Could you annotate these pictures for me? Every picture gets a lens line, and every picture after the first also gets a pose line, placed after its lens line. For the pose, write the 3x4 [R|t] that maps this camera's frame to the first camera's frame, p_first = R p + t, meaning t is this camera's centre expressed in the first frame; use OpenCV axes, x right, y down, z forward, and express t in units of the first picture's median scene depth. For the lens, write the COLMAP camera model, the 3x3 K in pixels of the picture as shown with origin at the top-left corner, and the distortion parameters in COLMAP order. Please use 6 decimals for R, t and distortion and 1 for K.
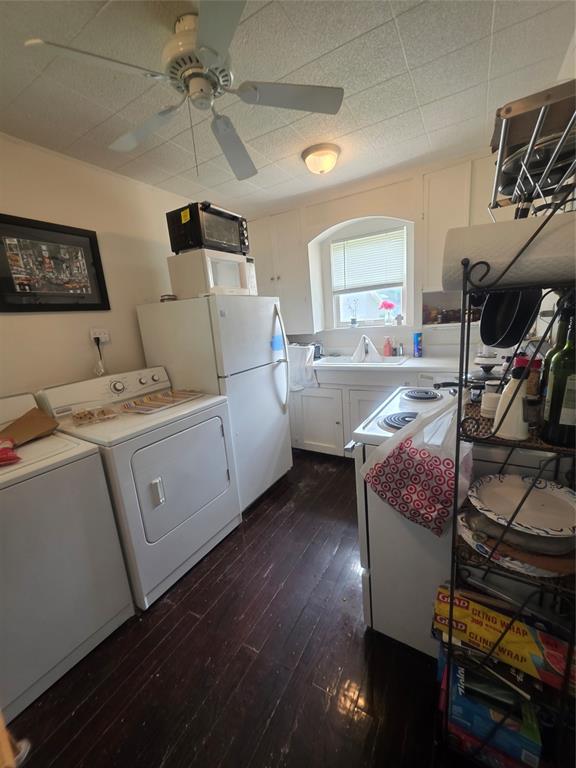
lens RADIAL K [[308.1, 0, 288.1], [0, 308.1, 386.9], [0, 0, 1]] dist [0.002230, -0.000067]
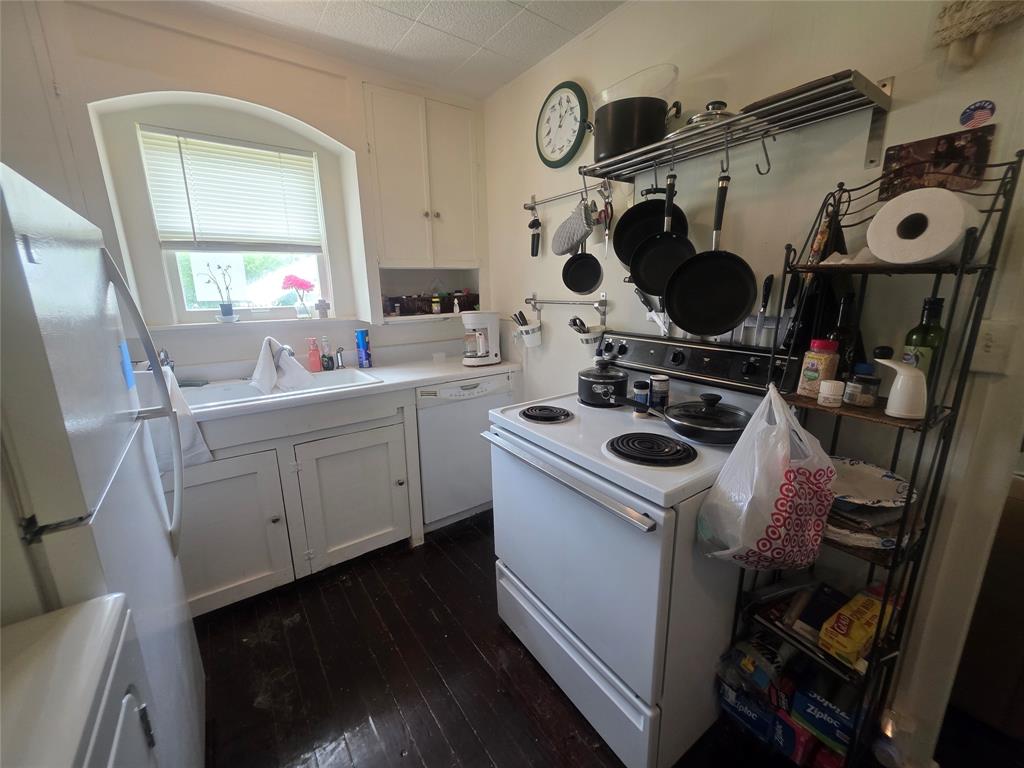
lens RADIAL K [[409.9, 0, 514.5], [0, 409.9, 384.6], [0, 0, 1]] dist [0.000919, 0.000061]
pose [[0.404286, -0.139723, 0.903897, -0.339139], [0.185450, 0.980258, 0.068580, -0.092495], [-0.895634, 0.139901, 0.422216, 0.539854]]
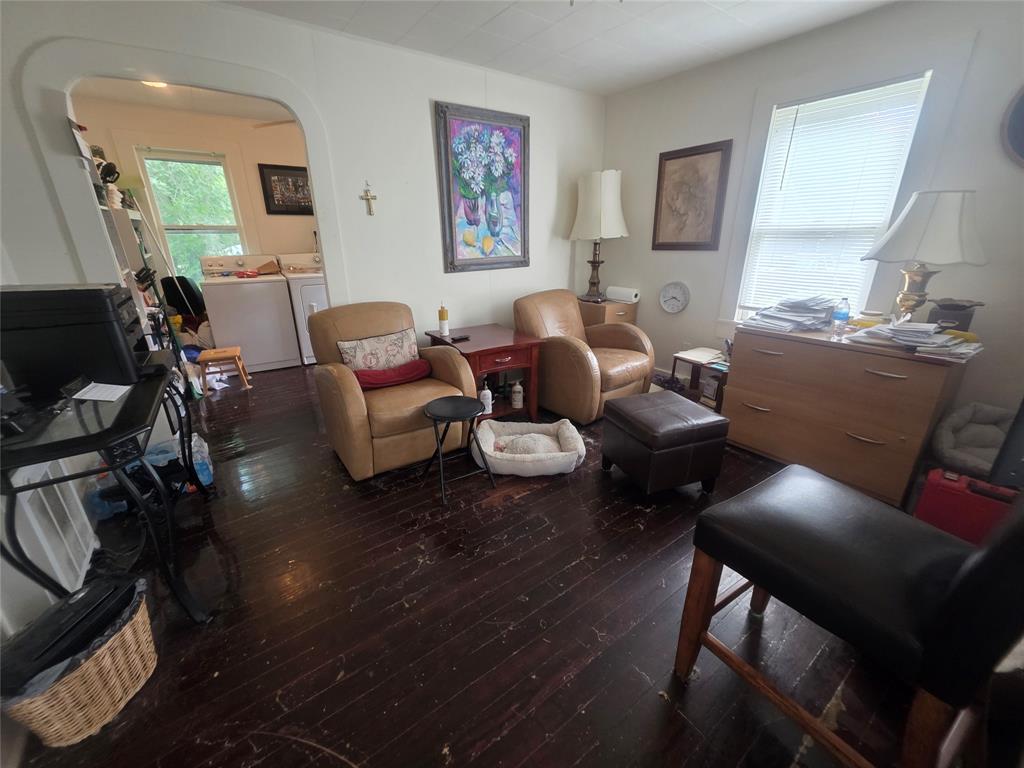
lens RADIAL K [[414.4, 0, 510.4], [0, 414.4, 380.9], [0, 0, 1]] dist [0.000201, 0.000041]
pose [[0.910542, 0.206504, -0.358146, 1.467170], [-0.156735, 0.974070, 0.163162, 0.114108], [0.382553, -0.092432, 0.919298, -0.856557]]
